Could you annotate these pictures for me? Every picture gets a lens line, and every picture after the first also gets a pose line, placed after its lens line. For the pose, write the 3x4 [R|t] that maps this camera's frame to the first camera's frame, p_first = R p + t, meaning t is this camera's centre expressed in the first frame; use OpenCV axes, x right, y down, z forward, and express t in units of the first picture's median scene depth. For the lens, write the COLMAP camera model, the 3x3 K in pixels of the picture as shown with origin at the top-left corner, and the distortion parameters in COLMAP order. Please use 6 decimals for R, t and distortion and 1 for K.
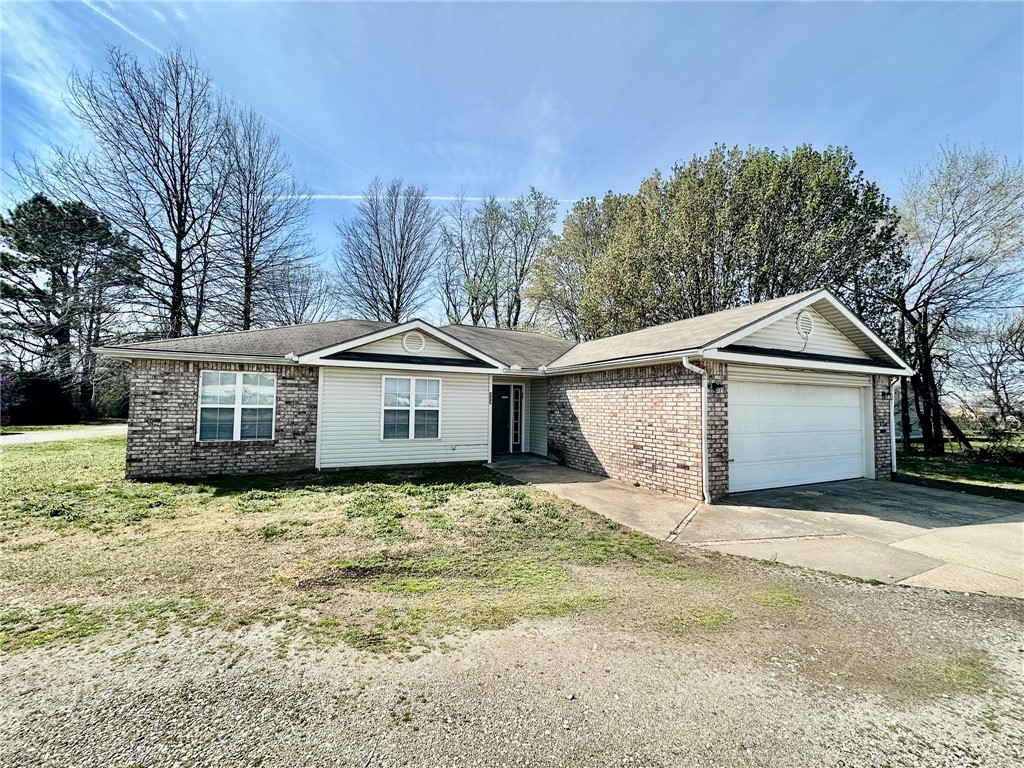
lens RADIAL K [[406.1, 0, 512.0], [0, 406.1, 384.0], [0, 0, 1]] dist [-0.003065, 0.000618]
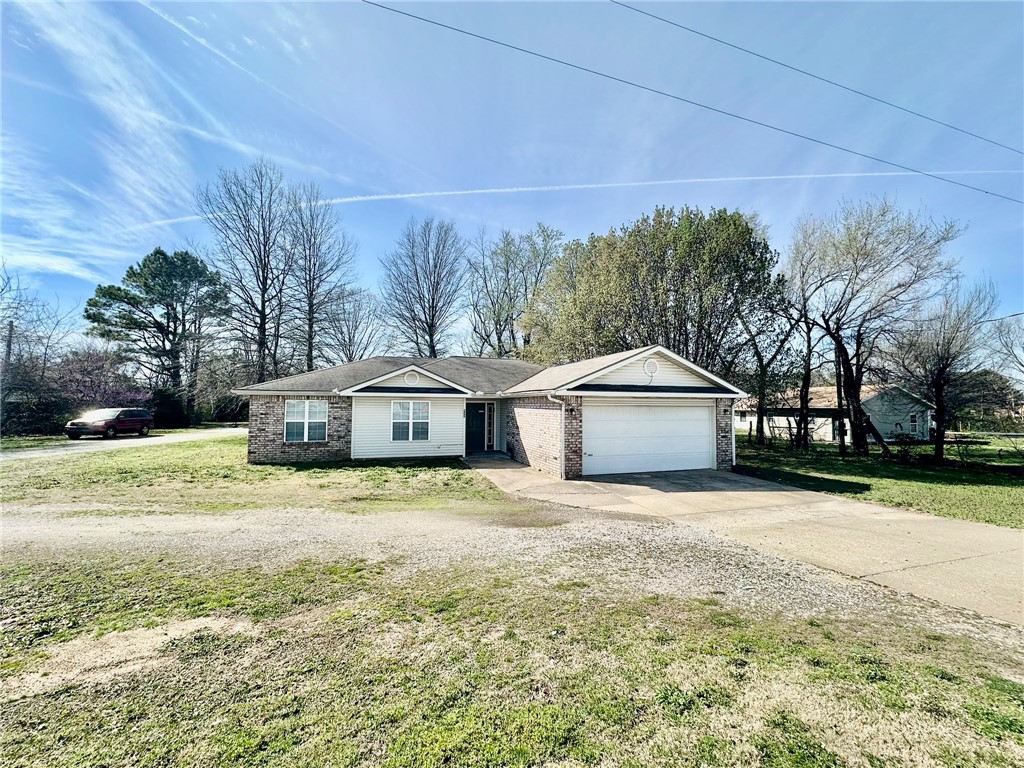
lens RADIAL K [[406.1, 0, 512.0], [0, 406.1, 384.0], [0, 0, 1]] dist [-0.003065, 0.000618]
pose [[0.992876, -0.013051, -0.118435, 0.300350], [0.012829, 0.999914, -0.002636, -0.067409], [0.118459, 0.001097, 0.992958, -0.459776]]
